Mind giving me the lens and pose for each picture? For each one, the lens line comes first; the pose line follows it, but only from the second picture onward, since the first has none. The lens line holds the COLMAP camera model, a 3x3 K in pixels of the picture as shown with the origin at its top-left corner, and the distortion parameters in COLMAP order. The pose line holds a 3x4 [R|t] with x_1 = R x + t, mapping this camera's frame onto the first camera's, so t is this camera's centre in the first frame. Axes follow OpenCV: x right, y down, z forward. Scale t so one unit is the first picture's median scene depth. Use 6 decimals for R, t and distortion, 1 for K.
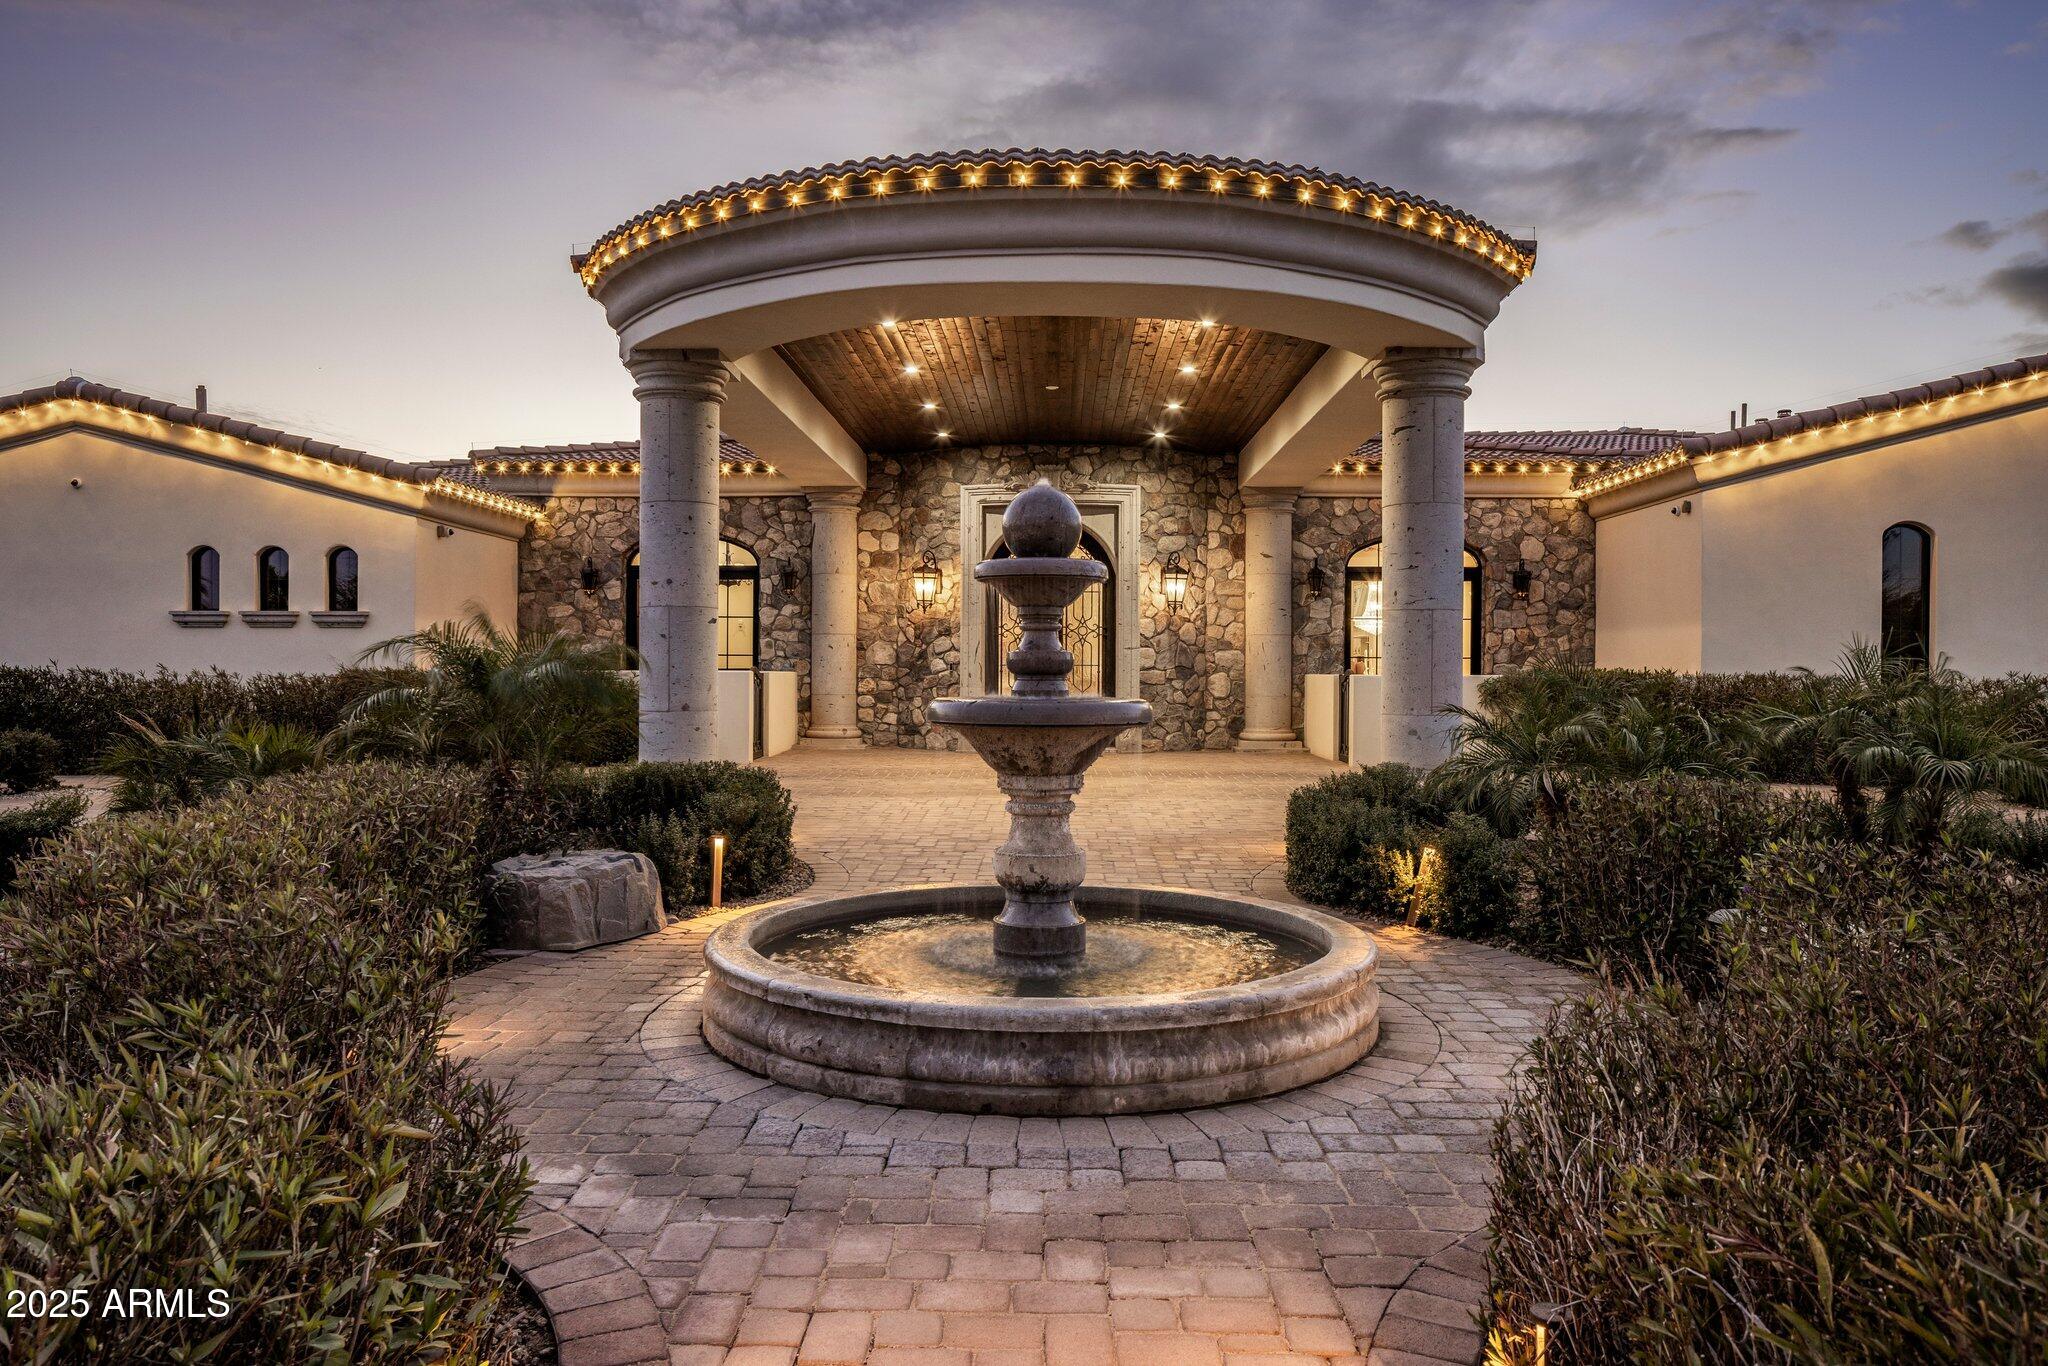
lens RADIAL K [[1379.5, 0, 1016.5], [0, 1379.5, 676.0], [0, 0, 1]] dist [-0.009633, -0.001180]
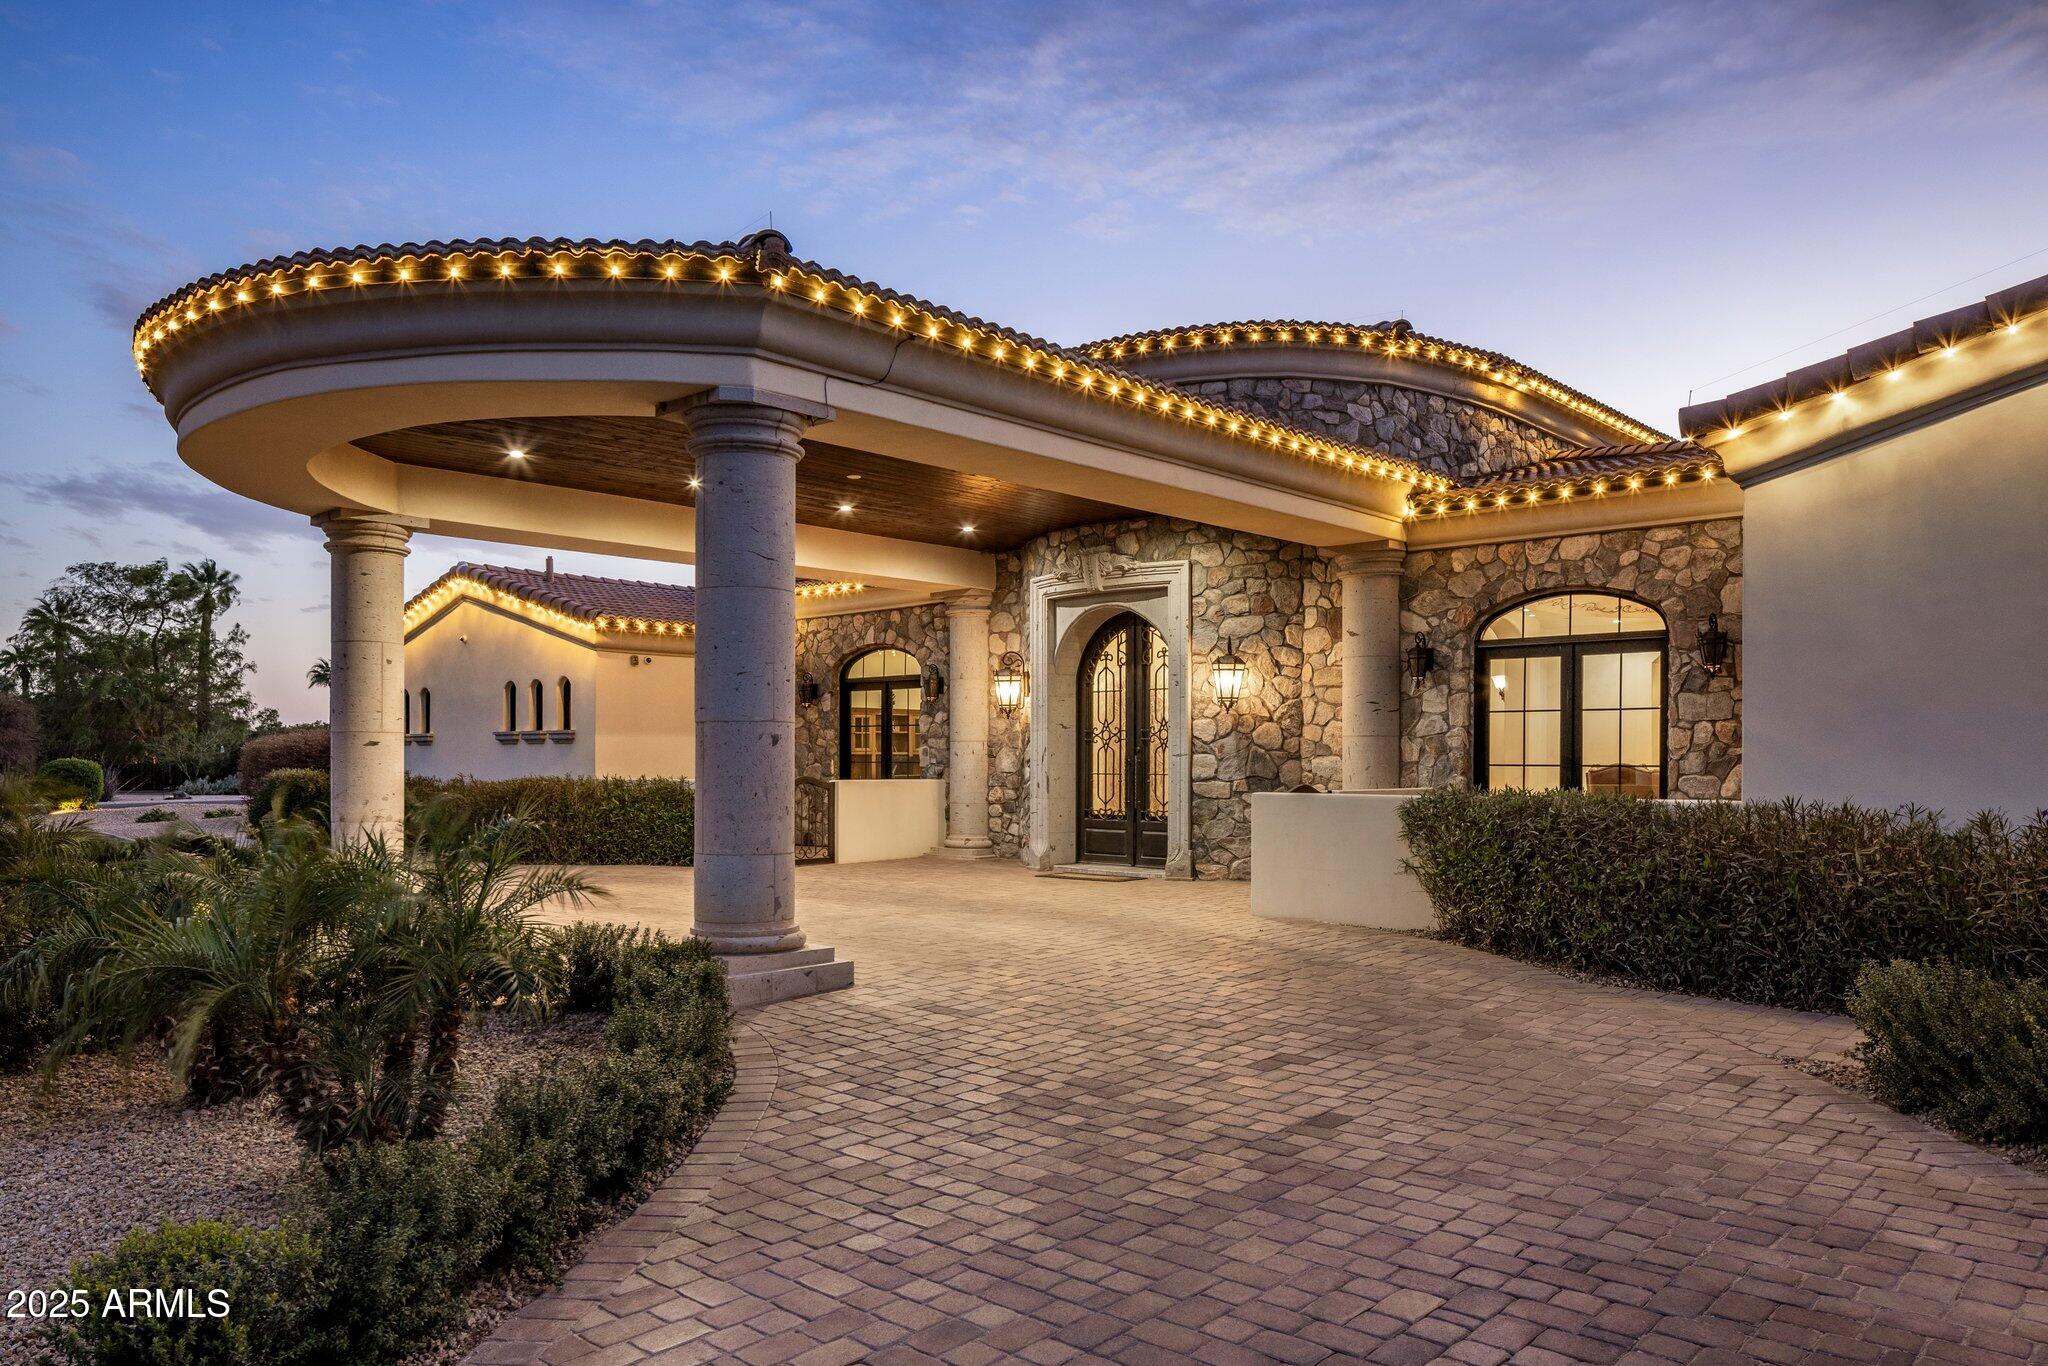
lens RADIAL K [[1379.5, 0, 1015.9], [0, 1379.5, 762.8], [0, 0, 1]] dist [-0.009633, -0.001180]
pose [[0.746384, -0.000943, -0.665514, 0.546935], [-0.001768, 0.999993, -0.003399, -0.011881], [0.665513, 0.003714, 0.746377, 0.295639]]
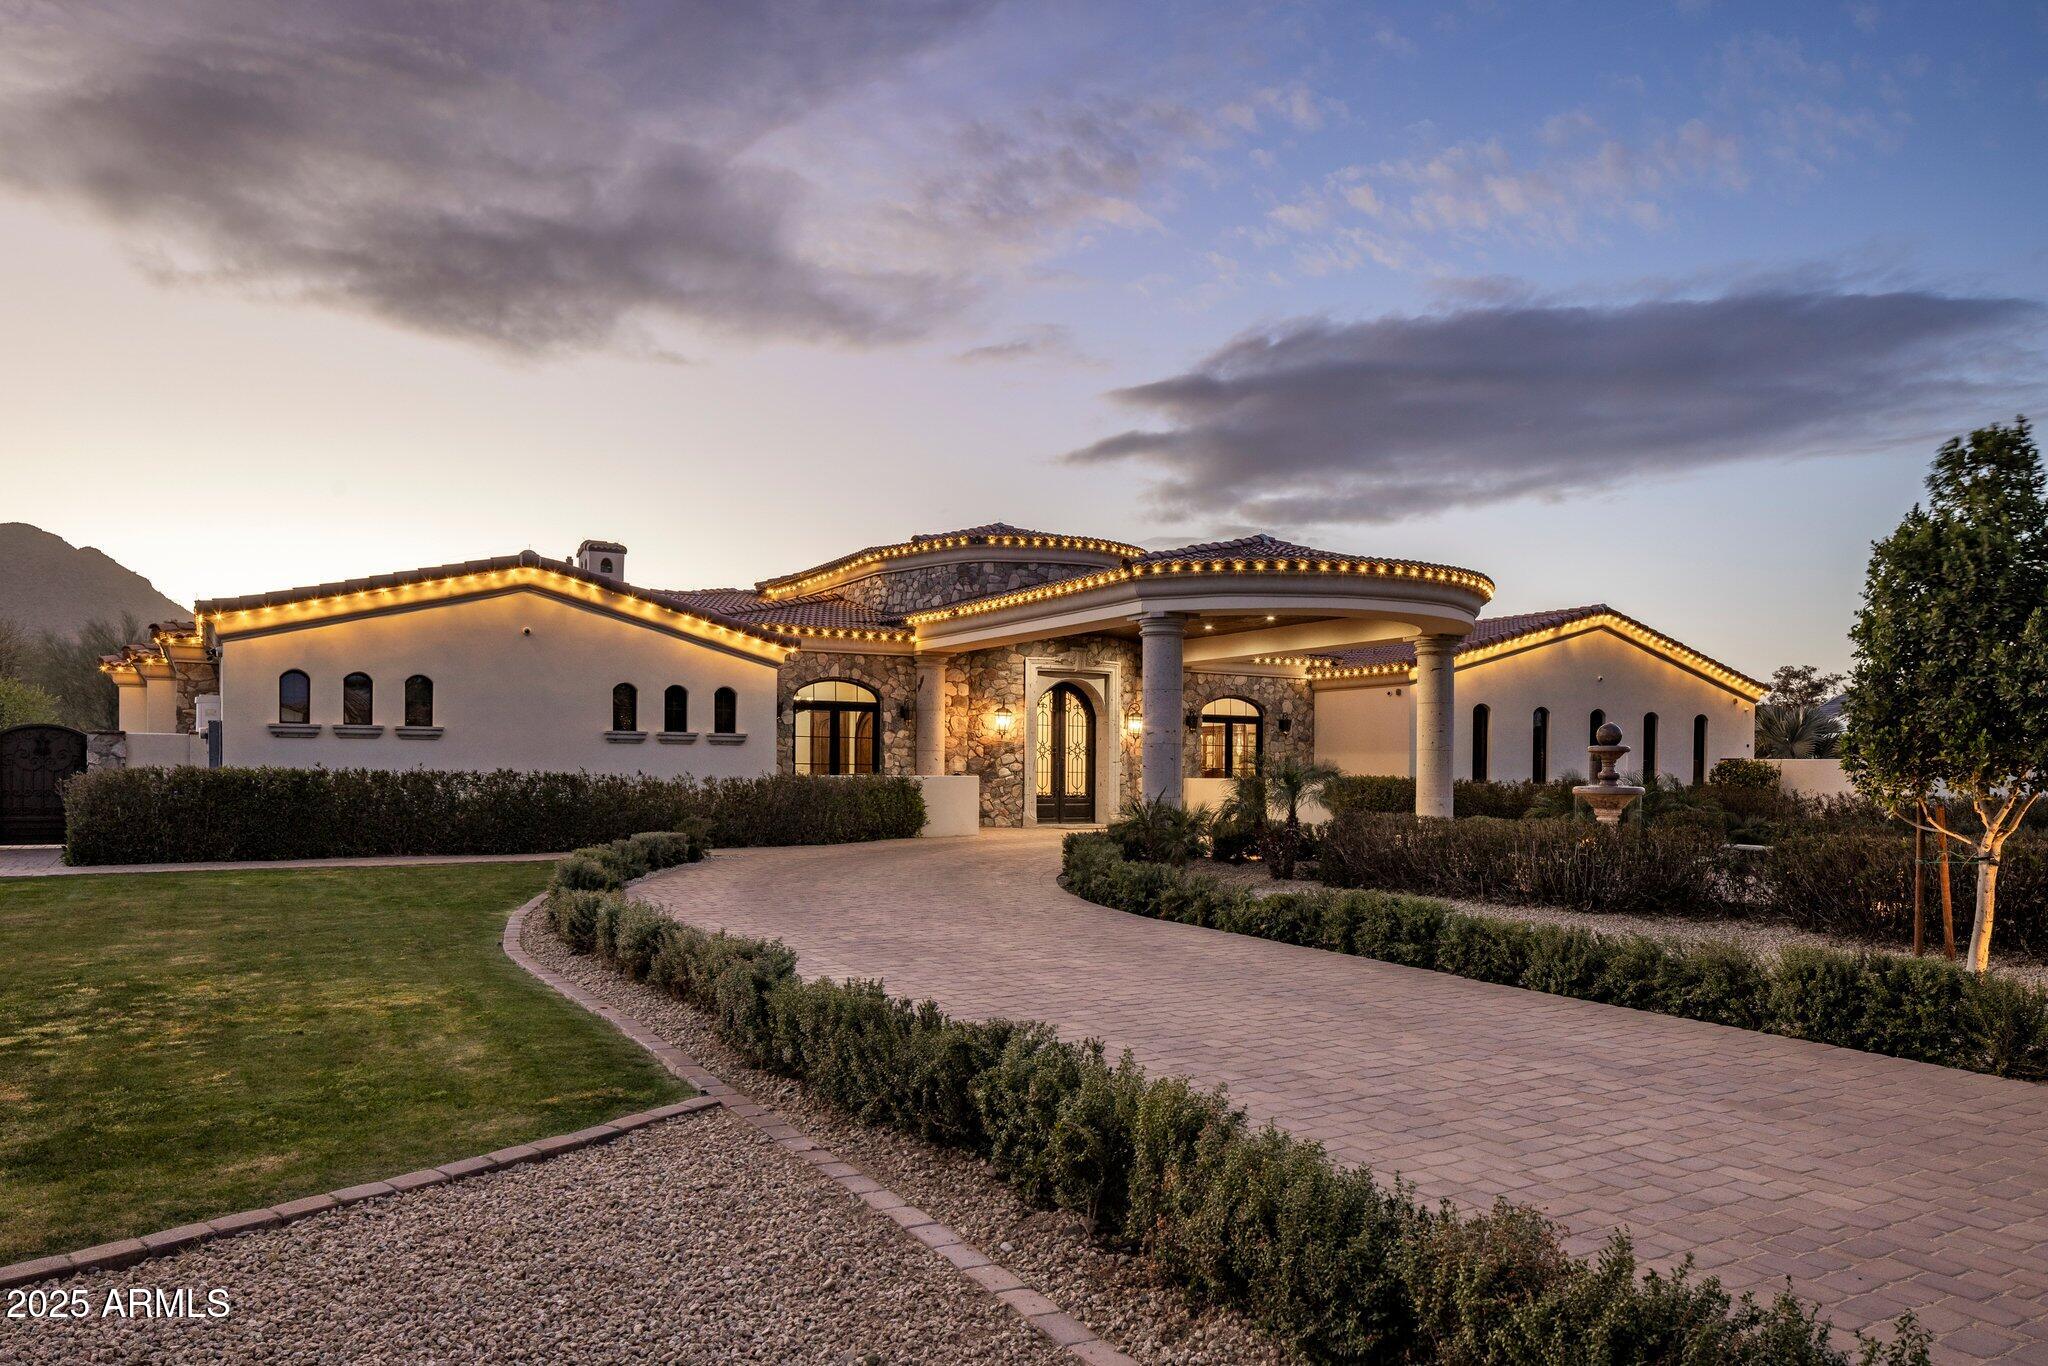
lens RADIAL K [[1379.5, 0, 1017.6], [0, 1379.5, 763.4], [0, 0, 1]] dist [-0.009633, -0.001180]
pose [[0.847436, 0.006339, 0.530859, -0.846511], [-0.000042, 0.999930, -0.011874, 0.000513], [-0.530897, 0.010040, 0.847377, -0.304872]]
